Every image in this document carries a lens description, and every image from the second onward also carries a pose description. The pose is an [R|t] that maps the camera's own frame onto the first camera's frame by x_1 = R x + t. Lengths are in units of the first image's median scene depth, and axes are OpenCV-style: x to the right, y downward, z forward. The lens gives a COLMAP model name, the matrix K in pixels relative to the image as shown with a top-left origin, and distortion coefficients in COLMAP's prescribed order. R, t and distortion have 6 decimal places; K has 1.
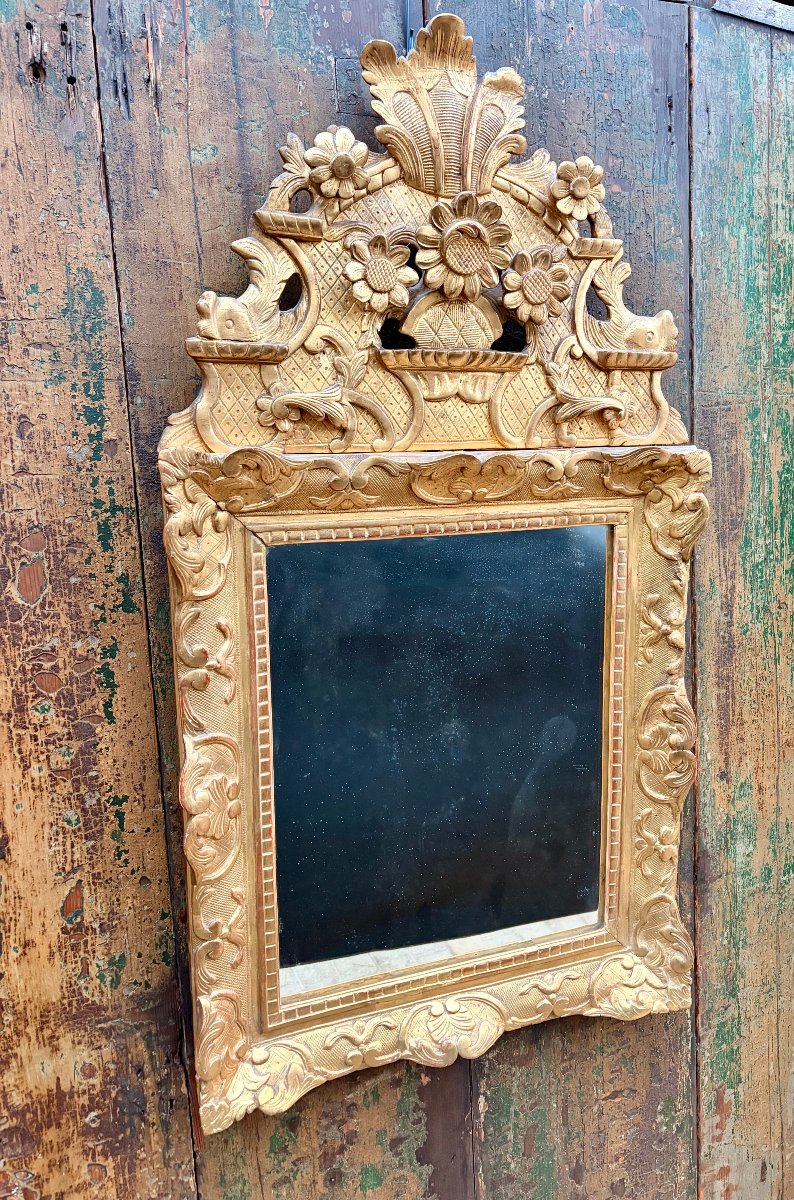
lens RADIAL K [[948.2, 0, 474.2], [0, 948.2, 576.3], [0, 0, 1]] dist [0.044420, -0.041308]
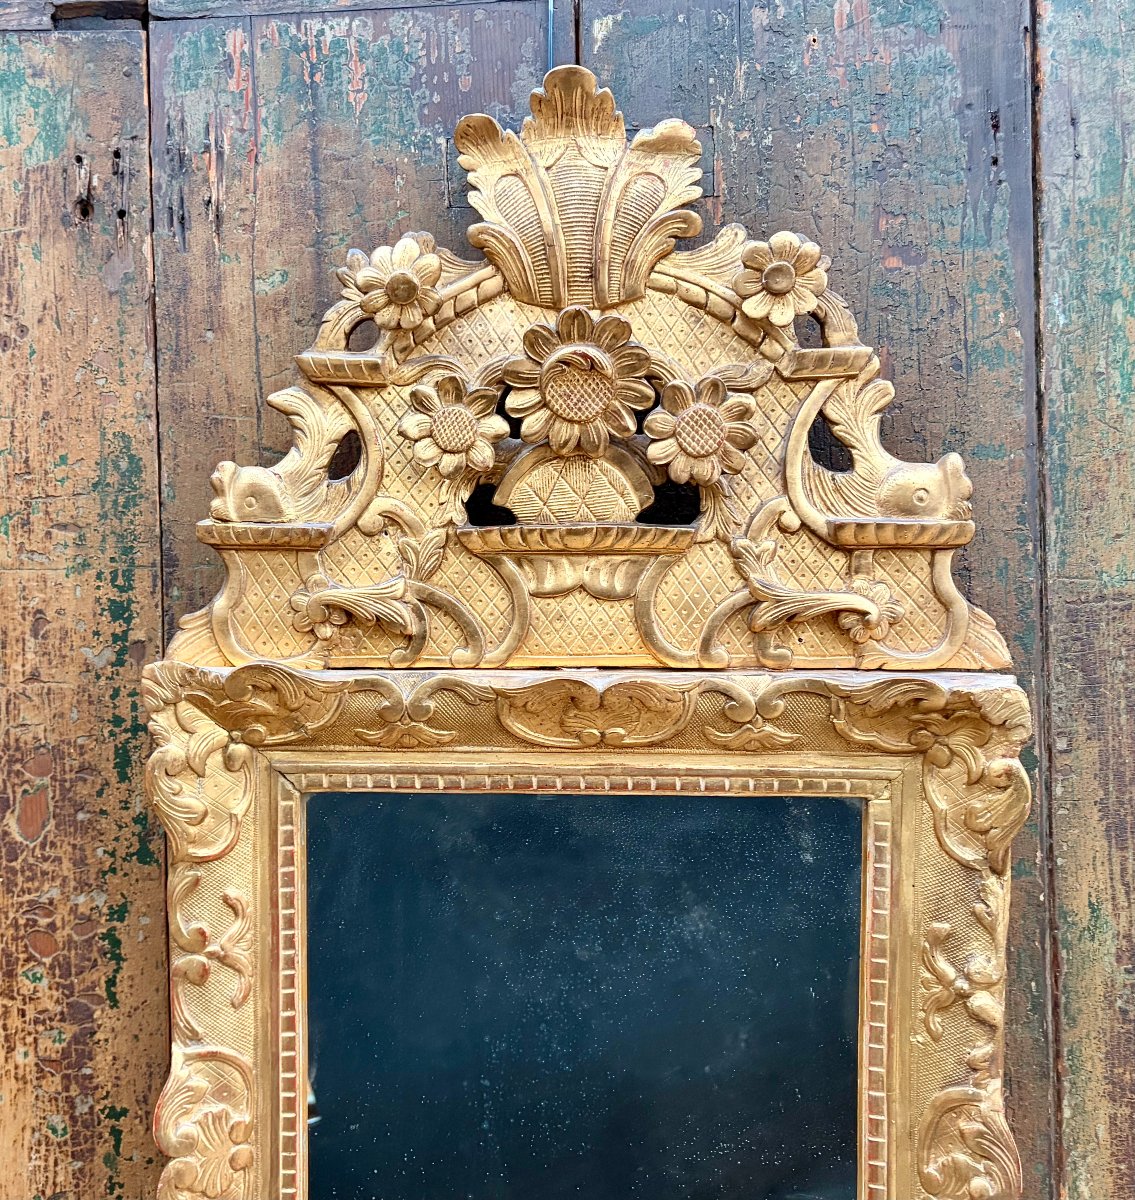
lens RADIAL K [[1353.5, 0, 467.2], [0, 1353.5, 578.5], [0, 0, 1]] dist [0.026891, 0.000000]
pose [[0.891044, 0.024224, -0.453270, 0.352062], [-0.077677, 0.991982, -0.099685, -0.098747], [0.447222, 0.124033, 0.885781, 0.116042]]
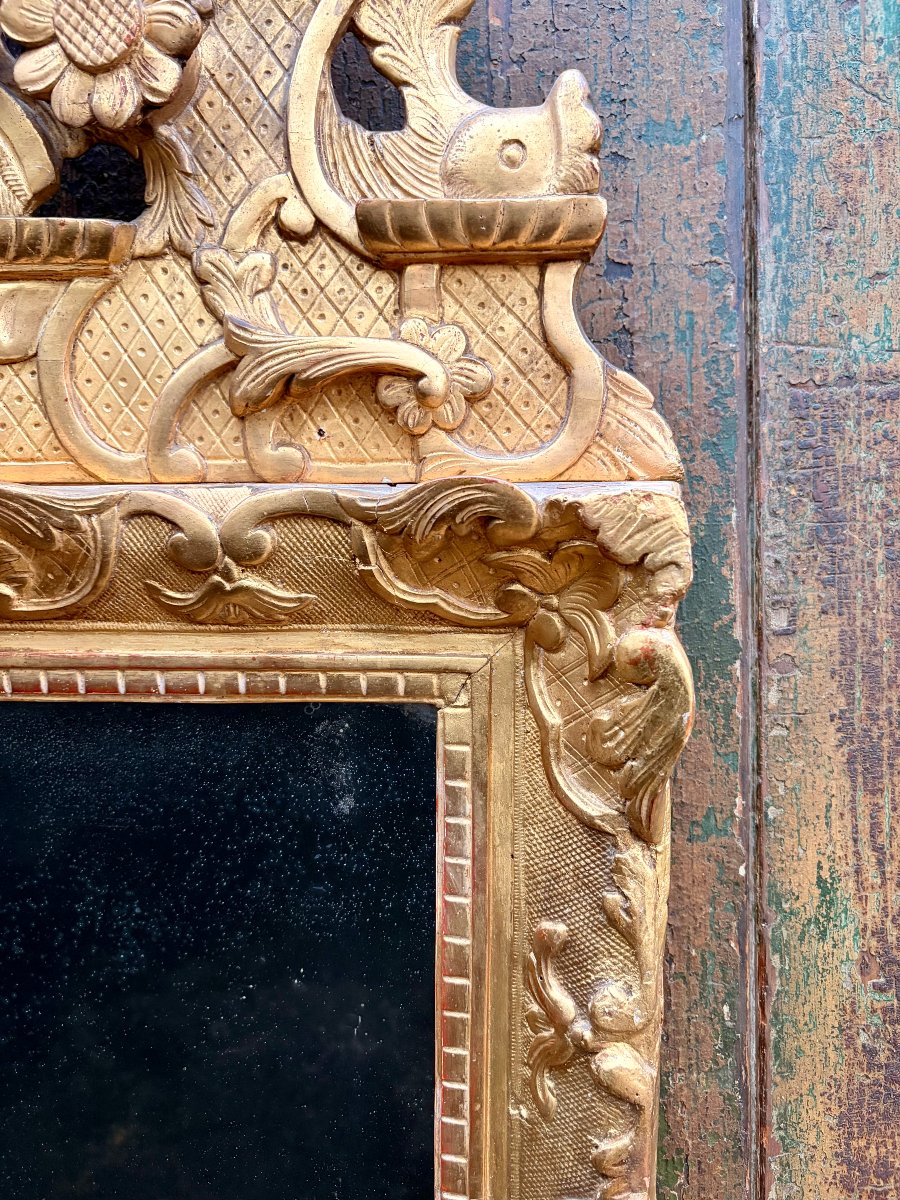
lens RADIAL K [[931.7, 0, 462.7], [0, 931.7, 605.9], [0, 0, 1]] dist [0.006354, -0.016193]
pose [[0.887094, 0.042650, -0.459615, 0.356878], [-0.083486, 0.994125, -0.068886, -0.077640], [0.453977, 0.099479, 0.885443, 0.788918]]
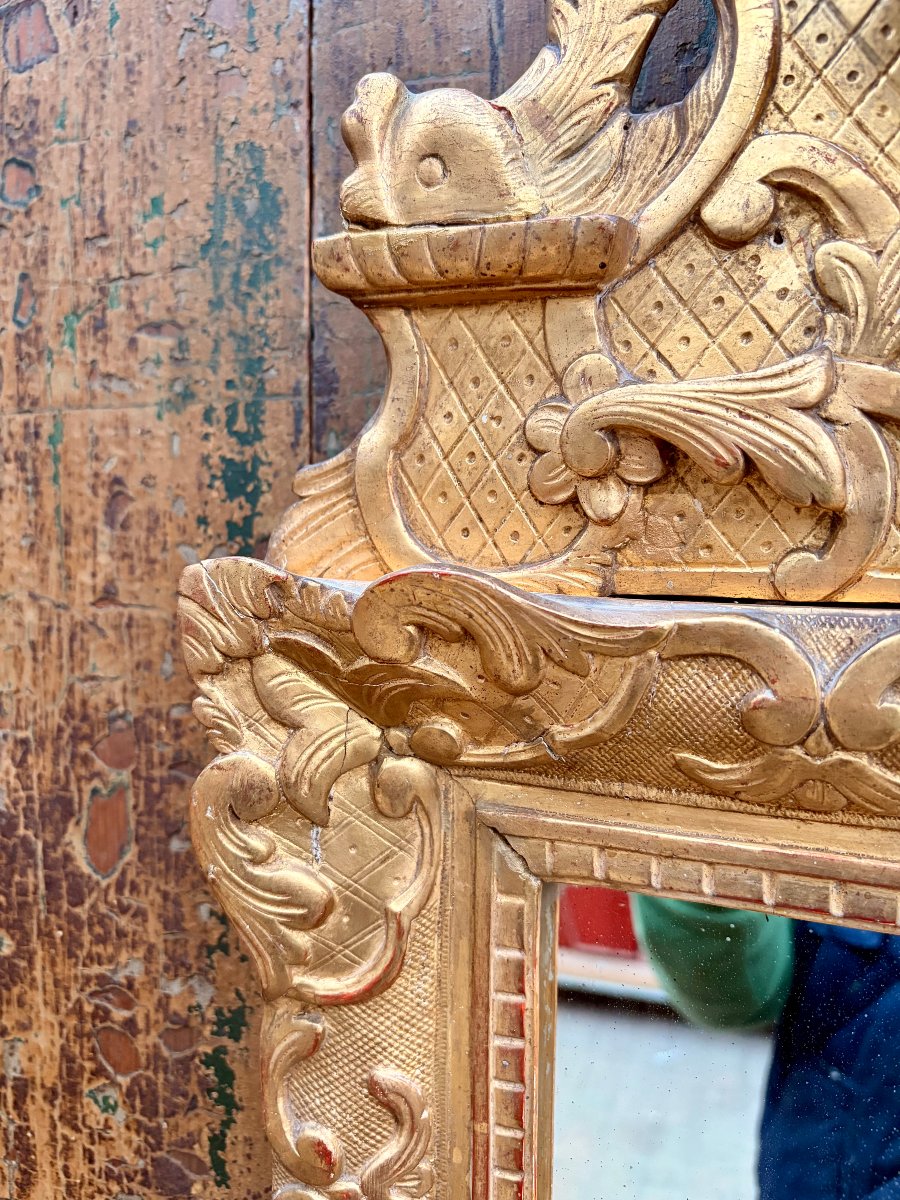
lens RADIAL K [[931.7, 0, 459.3], [0, 931.7, 601.2], [0, 0, 1]] dist [0.006354, -0.016193]
pose [[0.703434, 0.074230, -0.706874, -0.025058], [-0.132435, 0.990803, -0.027745, -0.108628], [0.698313, 0.113131, 0.706796, 0.733246]]
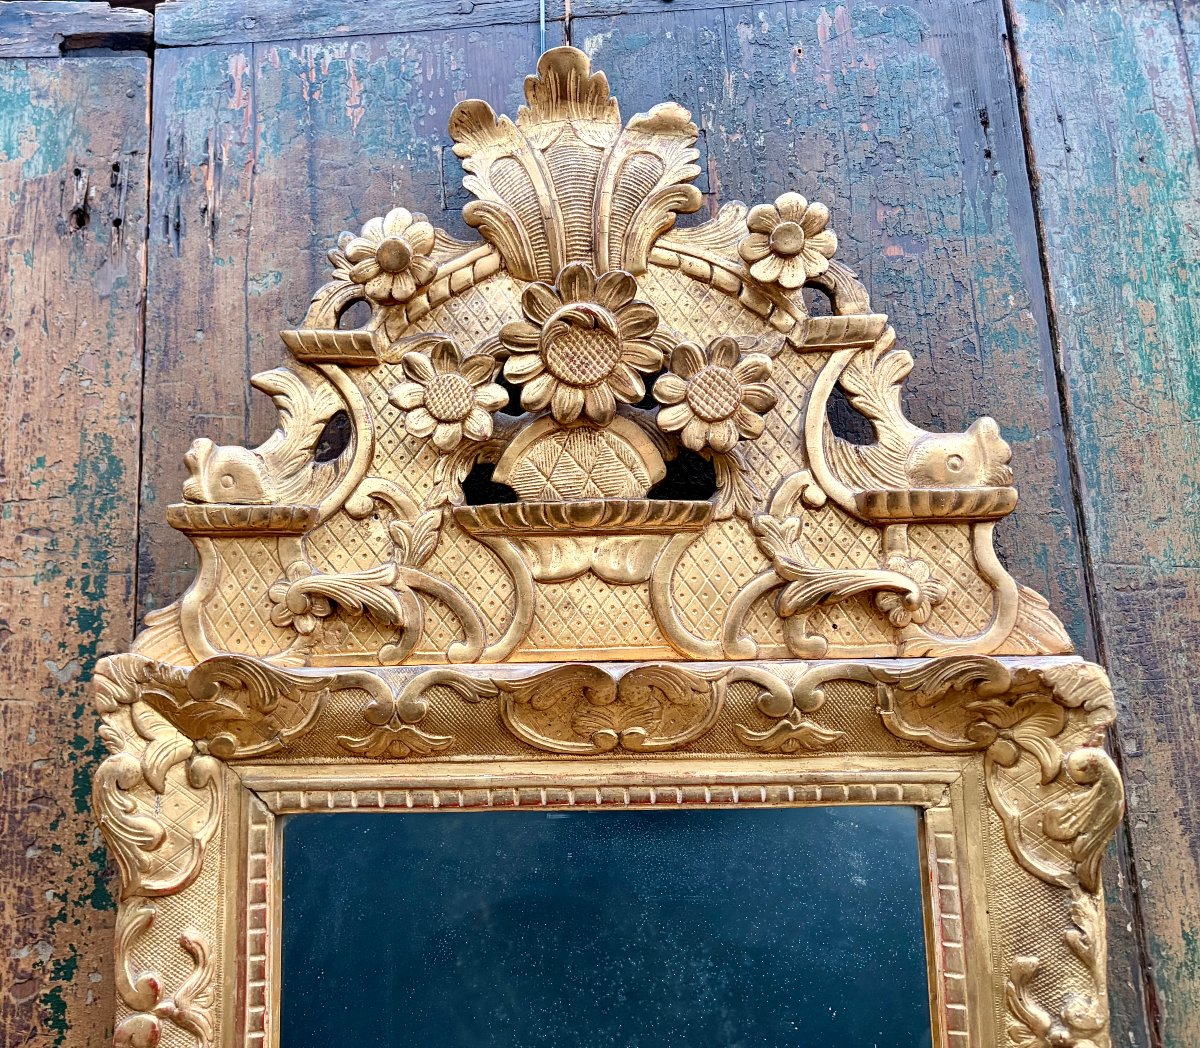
lens RADIAL K [[1089.7, 0, 494.0], [0, 1089.7, 513.7], [0, 0, 1]] dist [0.014424, 0.000000]
pose [[0.896659, -0.077520, -0.435881, 0.240131], [-0.064893, 0.950904, -0.302607, -0.011236], [0.437939, 0.299621, 0.847606, 0.375772]]
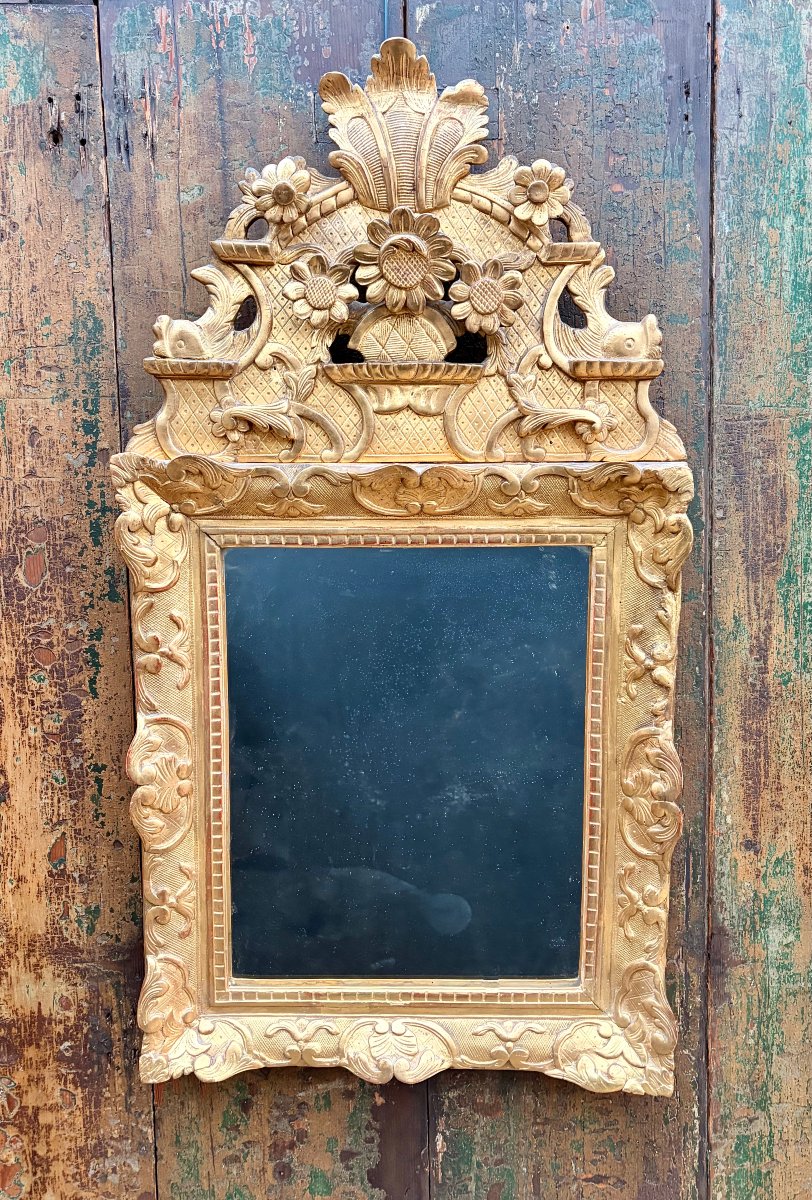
lens RADIAL K [[1062.5, 0, 421.0], [0, 1062.5, 612.2], [0, 0, 1]] dist [0.033482, -0.019122]
pose [[0.921250, 0.059881, -0.384333, 0.451402], [-0.070056, 0.997465, -0.012514, 0.039764], [0.382609, 0.038454, 0.923110, -0.027370]]
